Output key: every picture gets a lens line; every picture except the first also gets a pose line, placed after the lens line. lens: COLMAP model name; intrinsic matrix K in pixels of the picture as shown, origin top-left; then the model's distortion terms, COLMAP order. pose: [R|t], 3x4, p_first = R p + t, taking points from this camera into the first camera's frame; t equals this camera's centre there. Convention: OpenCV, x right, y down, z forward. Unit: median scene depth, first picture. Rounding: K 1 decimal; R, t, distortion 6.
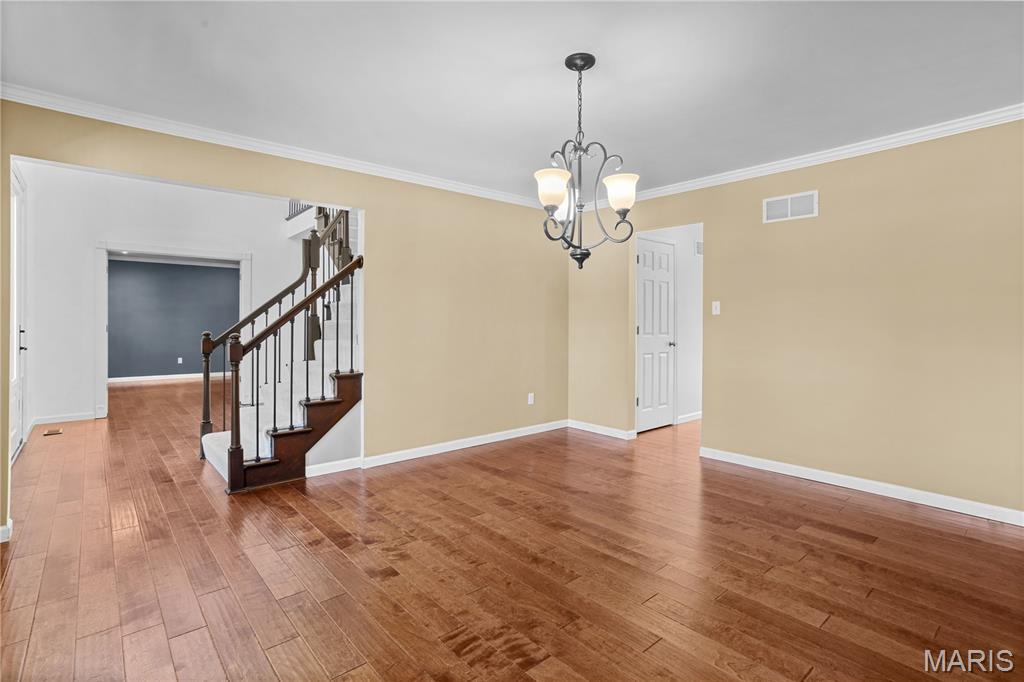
lens RADIAL K [[489.8, 0, 513.1], [0, 489.8, 333.4], [0, 0, 1]] dist [-0.026699, 0.014822]
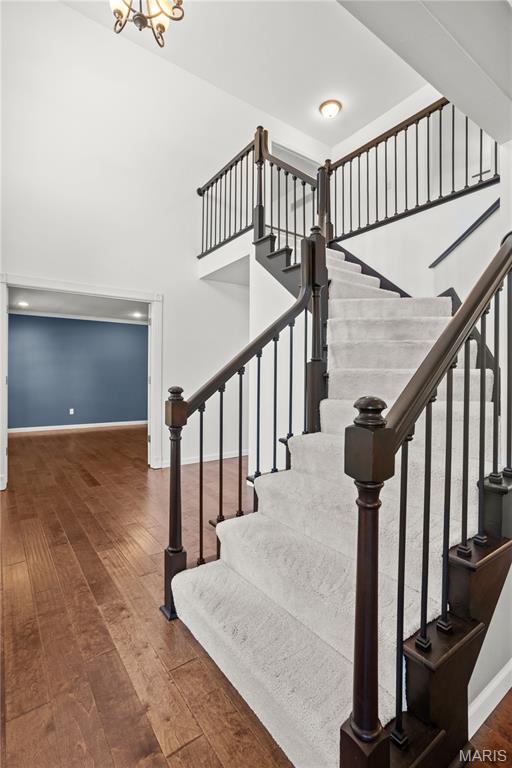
lens RADIAL K [[367.4, 0, 256.1], [0, 367.4, 382.5], [0, 0, 1]] dist [-0.026699, 0.014822]
pose [[0.995417, 0.004613, -0.095522, -0.335002], [-0.005358, 0.999957, -0.007538, -0.003487], [0.095483, 0.008016, 0.995399, 0.396302]]
